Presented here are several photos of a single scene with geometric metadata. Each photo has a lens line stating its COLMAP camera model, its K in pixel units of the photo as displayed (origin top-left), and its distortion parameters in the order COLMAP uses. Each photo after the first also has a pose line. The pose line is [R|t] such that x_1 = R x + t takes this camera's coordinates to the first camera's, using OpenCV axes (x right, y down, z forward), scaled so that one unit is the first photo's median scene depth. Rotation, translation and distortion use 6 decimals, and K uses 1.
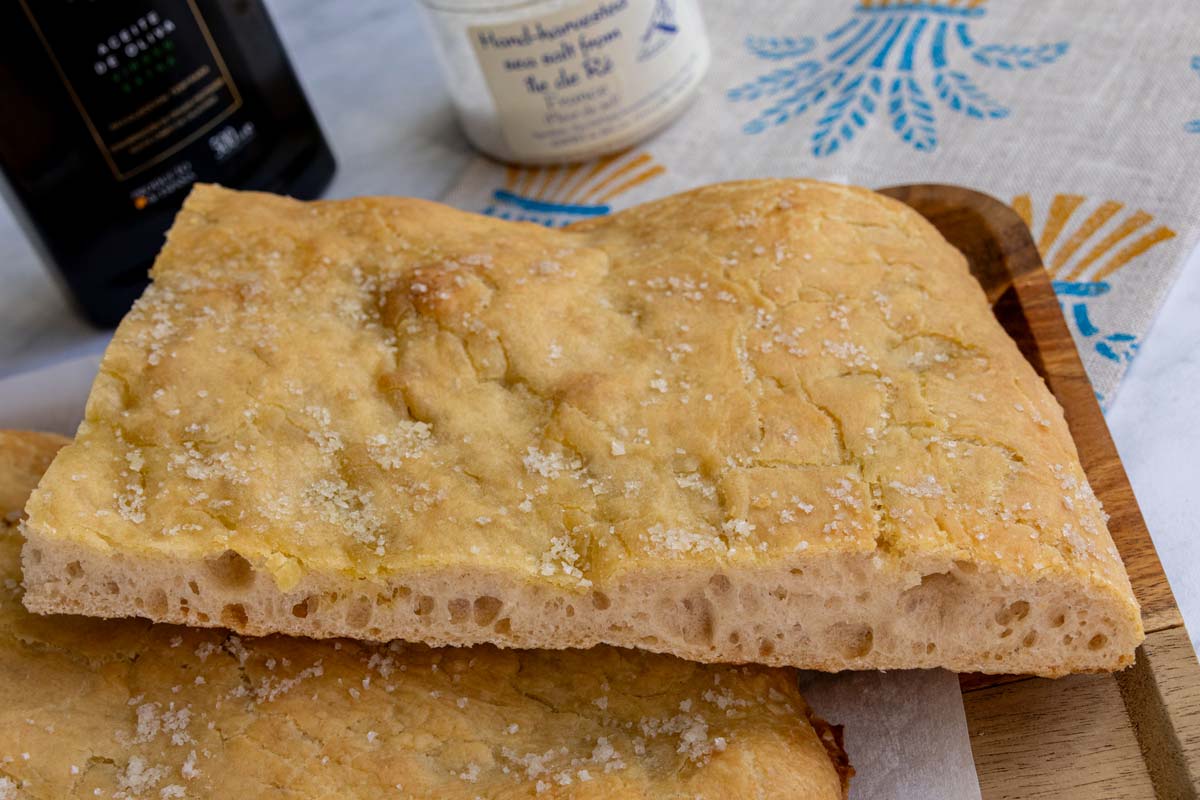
lens RADIAL K [[1542.3, 0, 600.0], [0, 1542.3, 400.0], [0, 0, 1]] dist [-0.005785, -0.042043]
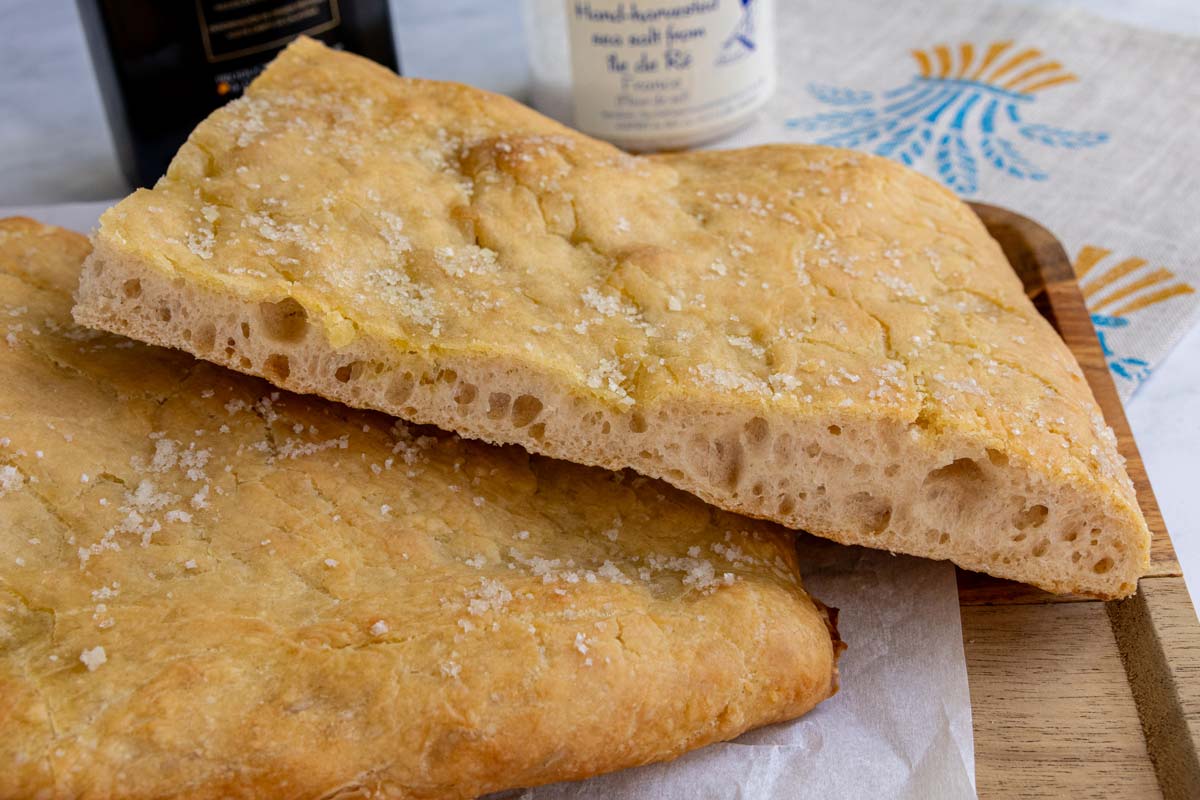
lens RADIAL K [[1461.0, 0, 600.0], [0, 1461.0, 400.0], [0, 0, 1]] dist [-0.010291, -0.040330]
pose [[0.976090, 0.215318, 0.029756, -0.053526], [-0.210987, 0.971450, -0.108488, 0.214460], [-0.052266, 0.099616, 0.993652, 0.040942]]
